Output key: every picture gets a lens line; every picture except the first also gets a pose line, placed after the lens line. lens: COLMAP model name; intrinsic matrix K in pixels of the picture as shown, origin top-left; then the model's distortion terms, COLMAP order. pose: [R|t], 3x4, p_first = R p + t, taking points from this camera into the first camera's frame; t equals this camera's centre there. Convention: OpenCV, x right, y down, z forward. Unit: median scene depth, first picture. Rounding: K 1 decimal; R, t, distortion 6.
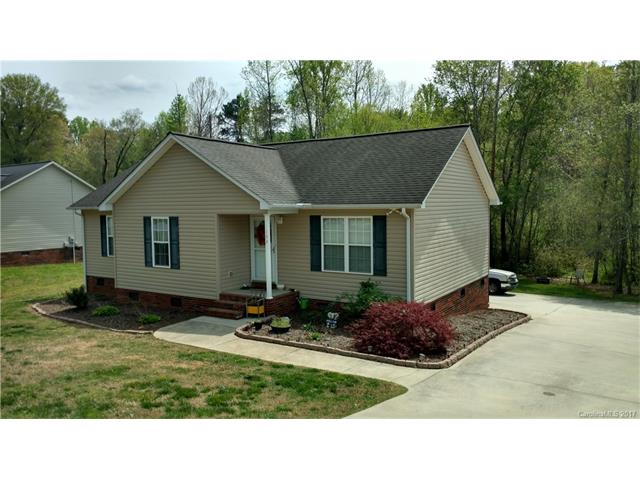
lens RADIAL K [[508.8, 0, 320.0], [0, 508.8, 240.0], [0, 0, 1]] dist [0.006041, -0.001607]
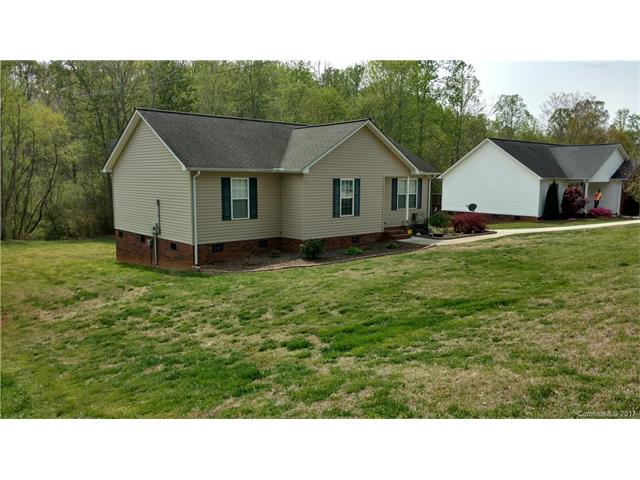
lens RADIAL K [[508.8, 0, 320.0], [0, 508.8, 240.0], [0, 0, 1]] dist [0.006041, -0.001607]
pose [[0.259273, -0.103503, 0.960242, -1.745382], [0.056205, 0.994173, 0.091984, -0.012815], [-0.964167, 0.030121, 0.263579, 0.765469]]
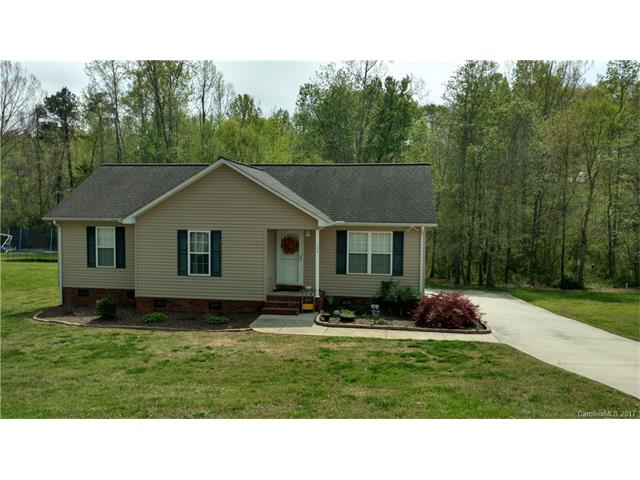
lens RADIAL K [[508.8, 0, 320.0], [0, 508.8, 240.0], [0, 0, 1]] dist [0.006041, -0.001607]
pose [[0.912365, -0.006621, 0.409325, -0.563293], [0.008135, 0.999965, -0.001956, -0.021438], [-0.409298, 0.005115, 0.912386, -0.137404]]
